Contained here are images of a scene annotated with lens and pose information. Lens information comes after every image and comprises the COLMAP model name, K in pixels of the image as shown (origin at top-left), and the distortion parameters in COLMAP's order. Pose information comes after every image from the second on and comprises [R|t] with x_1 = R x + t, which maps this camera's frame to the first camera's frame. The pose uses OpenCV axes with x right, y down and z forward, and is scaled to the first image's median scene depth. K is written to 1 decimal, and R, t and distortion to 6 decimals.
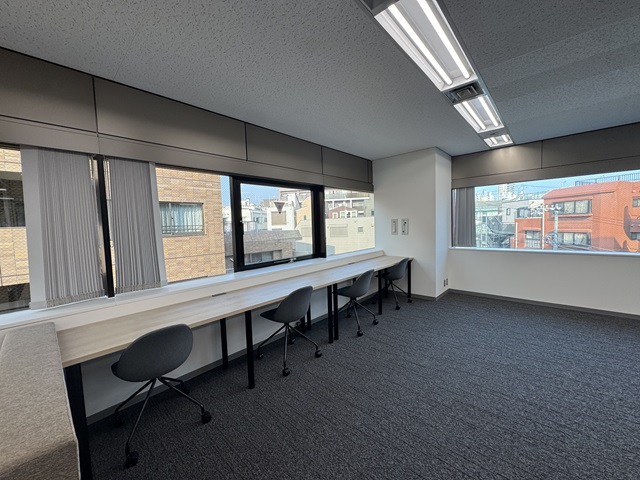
lens RADIAL K [[256.6, 0, 316.5], [0, 256.6, 240.2], [0, 0, 1]] dist [-0.002333, -0.000370]
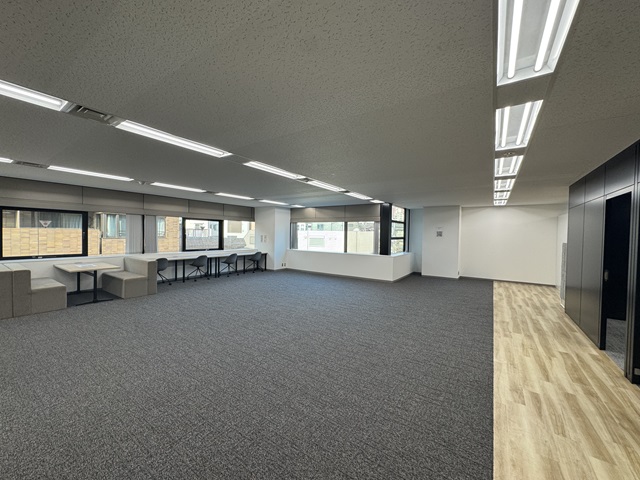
lens RADIAL K [[256.6, 0, 316.5], [0, 256.6, 240.2], [0, 0, 1]] dist [-0.002333, -0.000370]
pose [[0.988681, 0.048518, 0.141969, 0.048430], [-0.042811, 0.998158, -0.042982, 0.003674], [-0.143793, 0.036418, 0.988937, -0.130873]]
